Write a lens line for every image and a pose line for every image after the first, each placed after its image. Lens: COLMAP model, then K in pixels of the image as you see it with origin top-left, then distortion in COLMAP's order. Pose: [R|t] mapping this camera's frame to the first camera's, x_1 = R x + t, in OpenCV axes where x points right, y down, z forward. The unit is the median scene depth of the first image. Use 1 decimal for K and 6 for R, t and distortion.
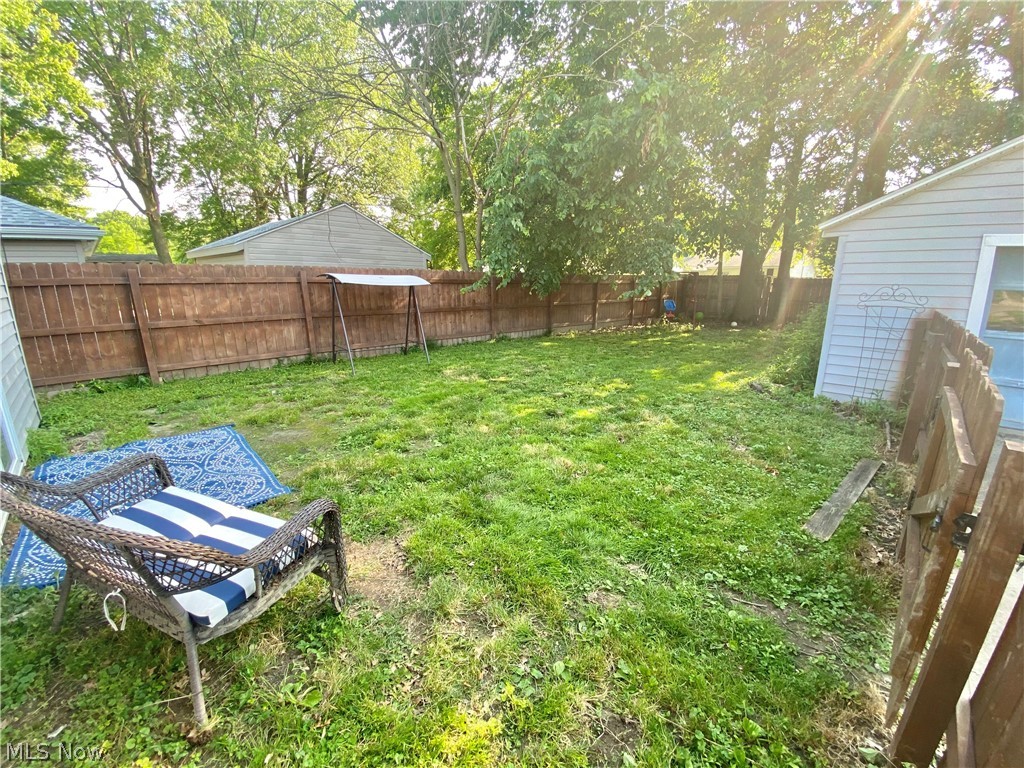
lens RADIAL K [[413.0, 0, 512.0], [0, 413.0, 384.0], [0, 0, 1]] dist [0.034595, -0.023760]
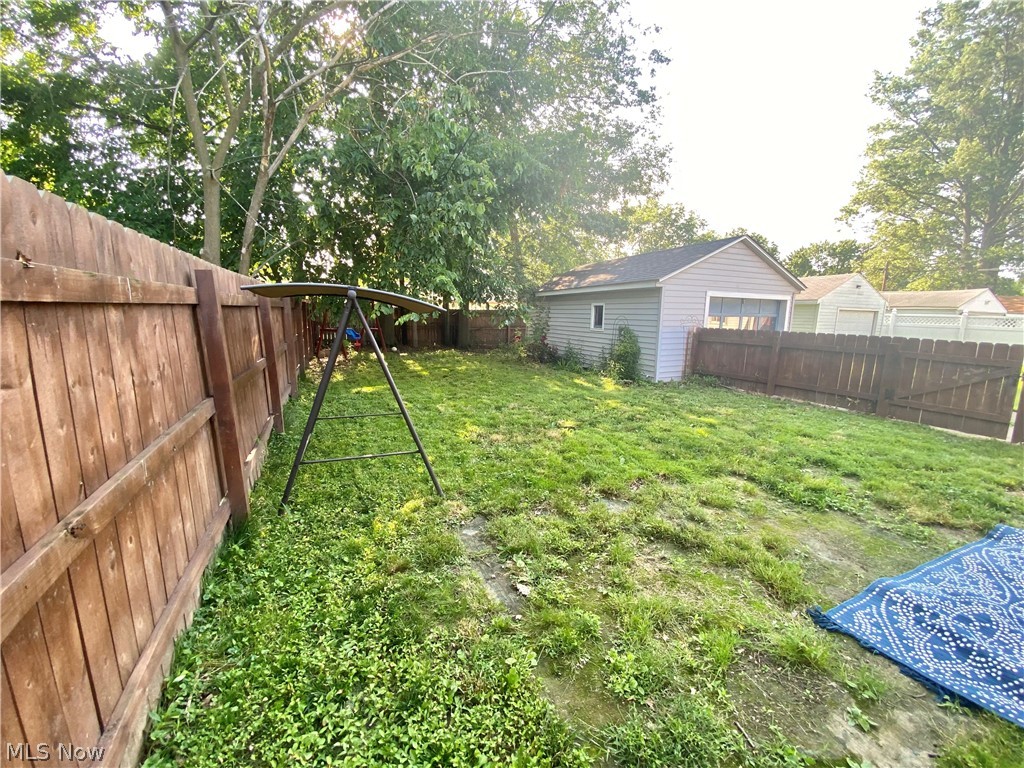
lens RADIAL K [[413.0, 0, 512.0], [0, 413.0, 384.0], [0, 0, 1]] dist [0.034595, -0.023760]
pose [[0.359375, -0.156485, 0.919979, -0.924706], [0.210806, 0.973971, 0.083320, -0.204469], [-0.909071, 0.163994, 0.383009, 0.846334]]
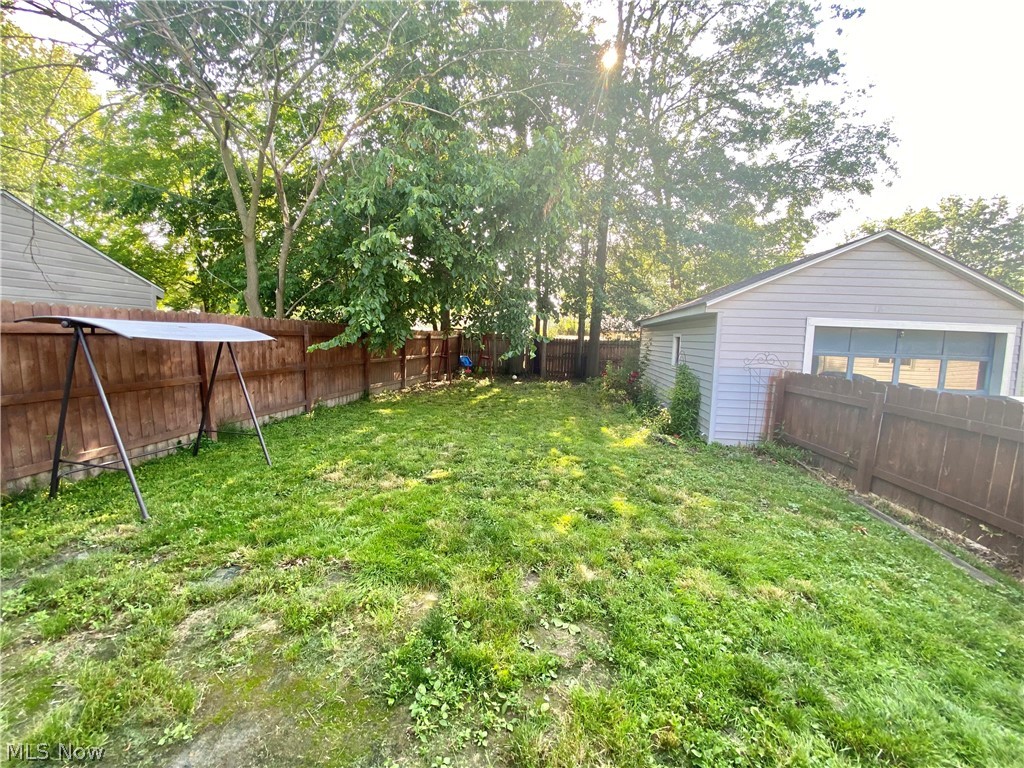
lens RADIAL K [[413.0, 0, 512.0], [0, 413.0, 384.0], [0, 0, 1]] dist [0.034595, -0.023760]
pose [[0.782332, -0.046192, 0.621146, -0.401834], [0.120213, 0.989694, -0.077809, -0.104673], [-0.611151, 0.135543, 0.779822, 0.383702]]
